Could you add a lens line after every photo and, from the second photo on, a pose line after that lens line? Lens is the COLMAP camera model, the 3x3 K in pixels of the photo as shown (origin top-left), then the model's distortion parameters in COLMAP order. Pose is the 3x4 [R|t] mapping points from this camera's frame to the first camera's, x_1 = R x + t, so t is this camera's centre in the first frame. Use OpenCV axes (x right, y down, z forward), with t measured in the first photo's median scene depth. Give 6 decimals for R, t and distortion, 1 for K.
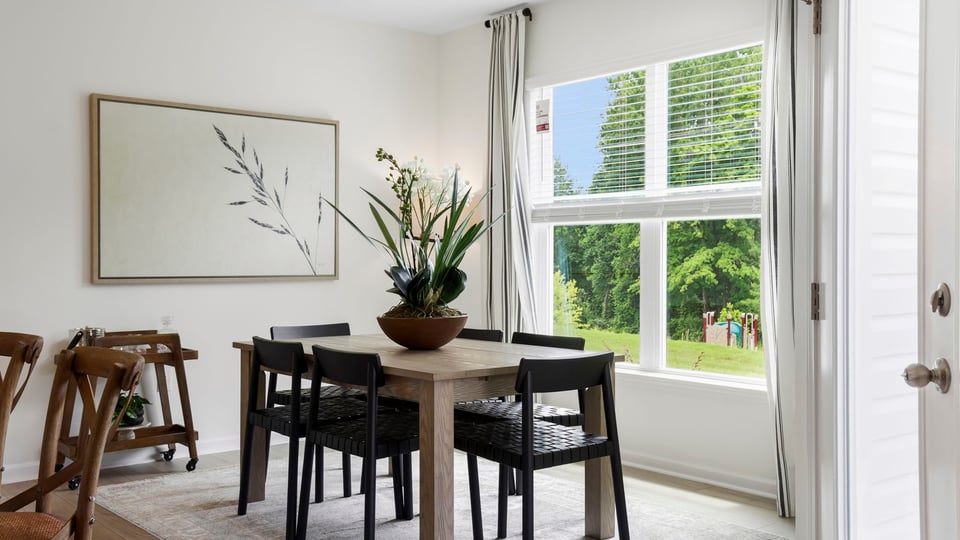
lens RADIAL K [[967.1, 0, 479.4], [0, 967.1, 277.7], [0, 0, 1]] dist [0.050203, 0.000000]
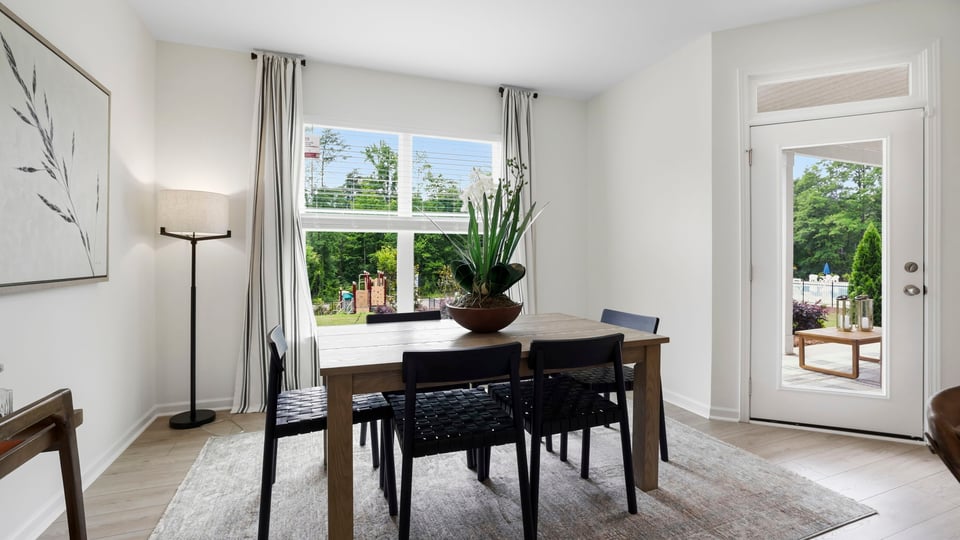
lens RADIAL K [[421.0, 0, 469.7], [0, 421.0, 254.9], [0, 0, 1]] dist [-0.001887, 0.000545]
pose [[0.305253, -0.002060, 0.952269, -0.419105], [0.016763, 0.999854, -0.003210, -0.014540], [-0.952124, 0.016943, 0.305243, 0.630988]]
